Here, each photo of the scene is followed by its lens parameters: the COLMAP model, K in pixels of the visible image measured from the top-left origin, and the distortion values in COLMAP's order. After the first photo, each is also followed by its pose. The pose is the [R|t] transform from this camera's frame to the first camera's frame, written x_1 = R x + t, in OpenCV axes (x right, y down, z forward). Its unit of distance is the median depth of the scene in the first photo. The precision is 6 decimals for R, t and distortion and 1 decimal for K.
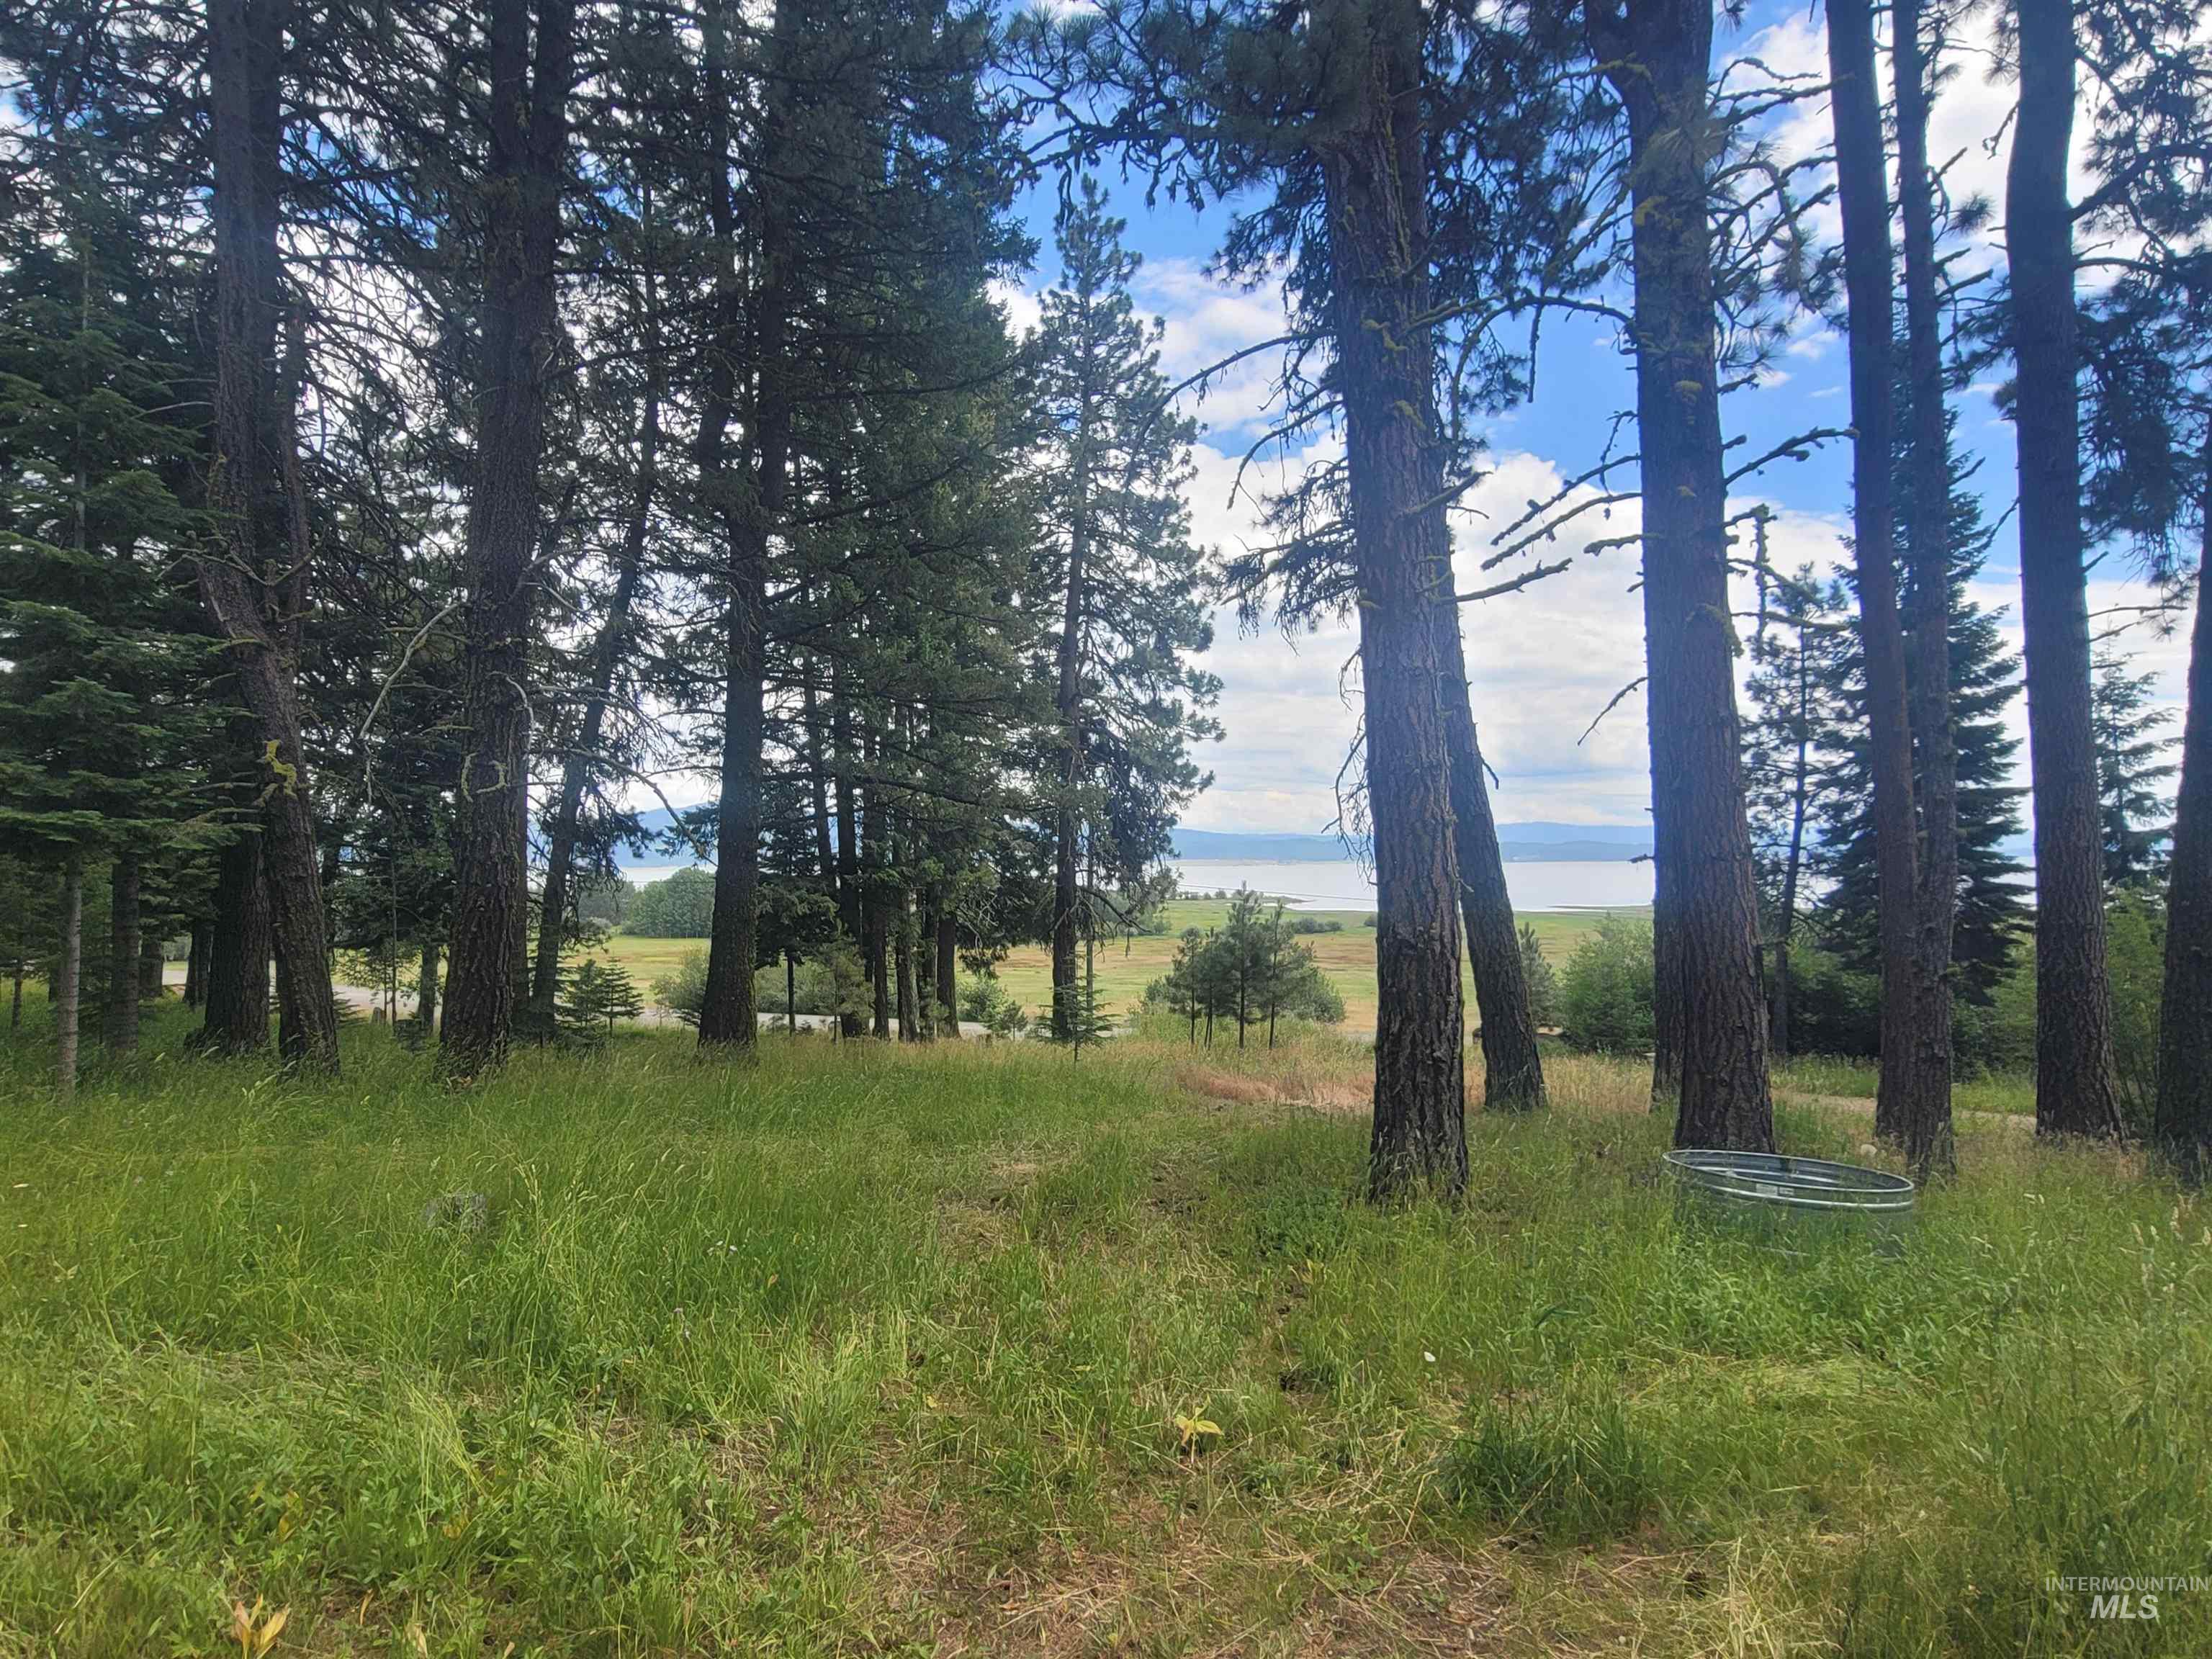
lens RADIAL K [[1195.8, 0, 1141.2], [0, 1195.8, 820.2], [0, 0, 1]] dist [0.001490, 0.001391]
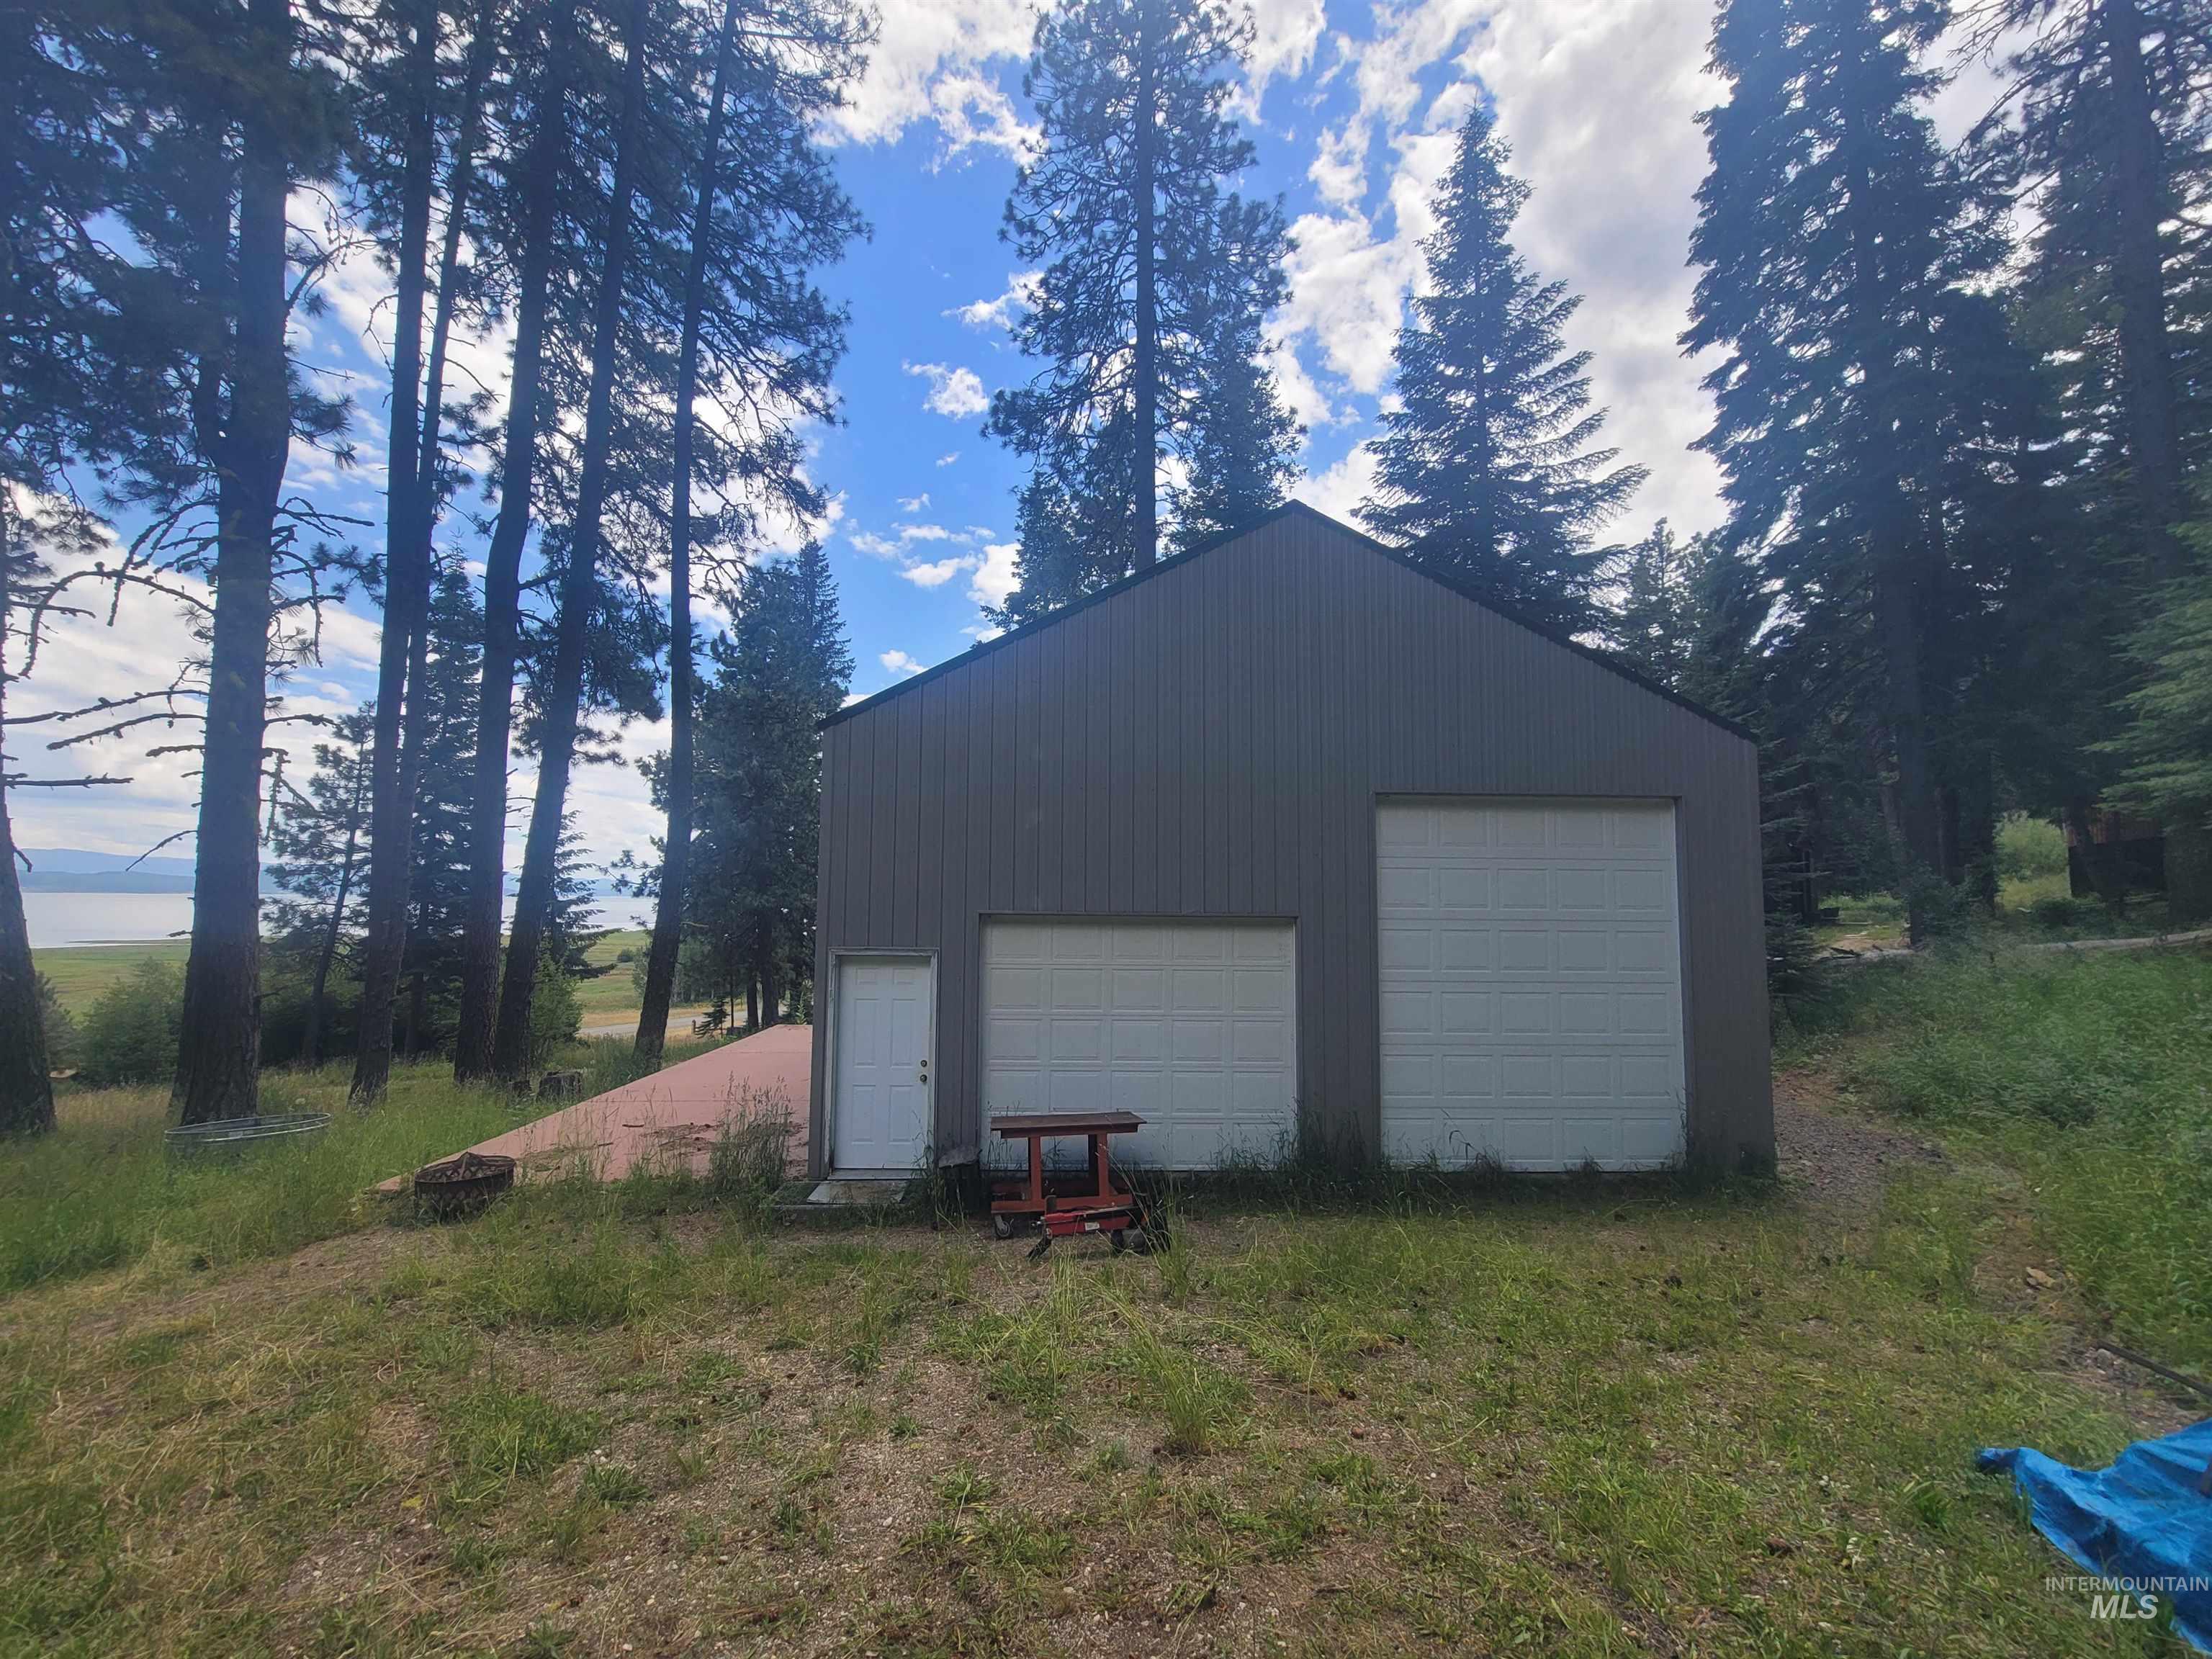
lens RADIAL K [[905.5, 0, 1099.6], [0, 905.5, 826.7], [0, 0, 1]] dist [-0.012464, 0.005862]
pose [[0.382812, 0.084799, 0.919926, -0.071045], [-0.045089, 0.996307, -0.073077, -0.030694], [-0.922725, -0.013504, 0.385222, -0.189601]]
